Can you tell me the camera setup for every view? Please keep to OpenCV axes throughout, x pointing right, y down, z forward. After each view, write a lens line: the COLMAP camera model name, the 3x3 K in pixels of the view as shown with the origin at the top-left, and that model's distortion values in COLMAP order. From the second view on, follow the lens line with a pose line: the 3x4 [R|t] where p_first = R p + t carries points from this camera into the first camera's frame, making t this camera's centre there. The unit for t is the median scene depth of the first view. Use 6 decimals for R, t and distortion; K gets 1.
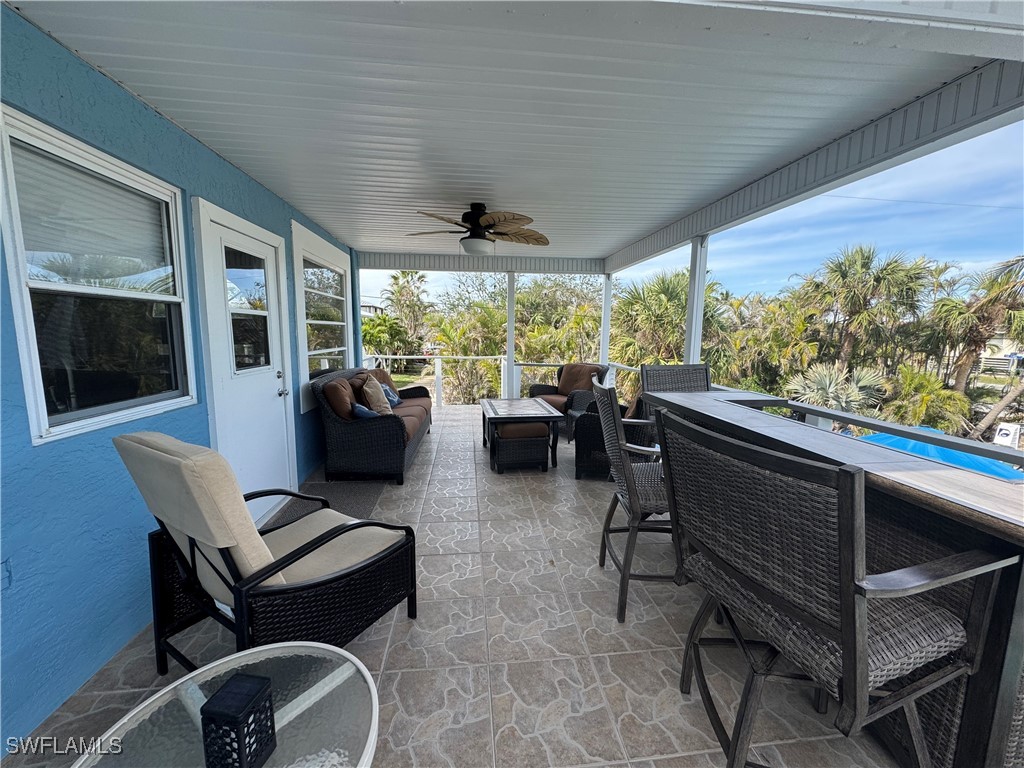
lens RADIAL K [[406.7, 0, 512.1], [0, 406.7, 385.1], [0, 0, 1]] dist [-0.002241, -0.000067]
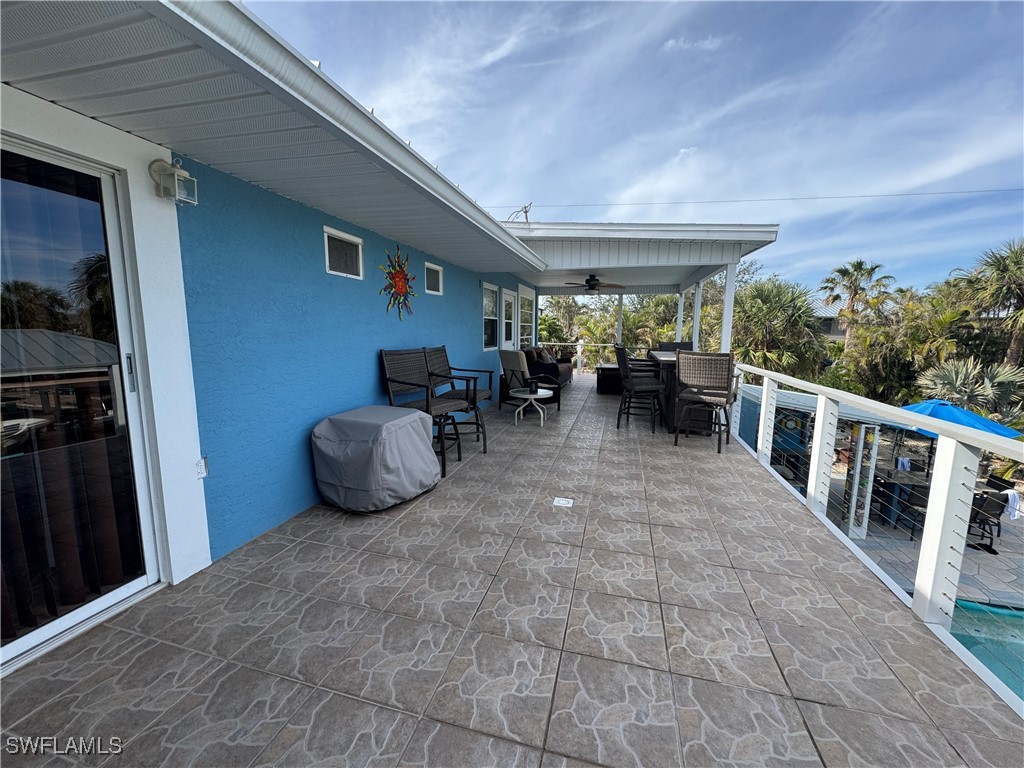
lens RADIAL K [[406.7, 0, 516.4], [0, 406.7, 385.5], [0, 0, 1]] dist [-0.002241, -0.000067]
pose [[0.934575, 0.046757, -0.352679, 0.084478], [-0.044913, 0.998901, 0.013414, 0.044438], [0.352919, 0.003304, 0.935648, -0.318450]]
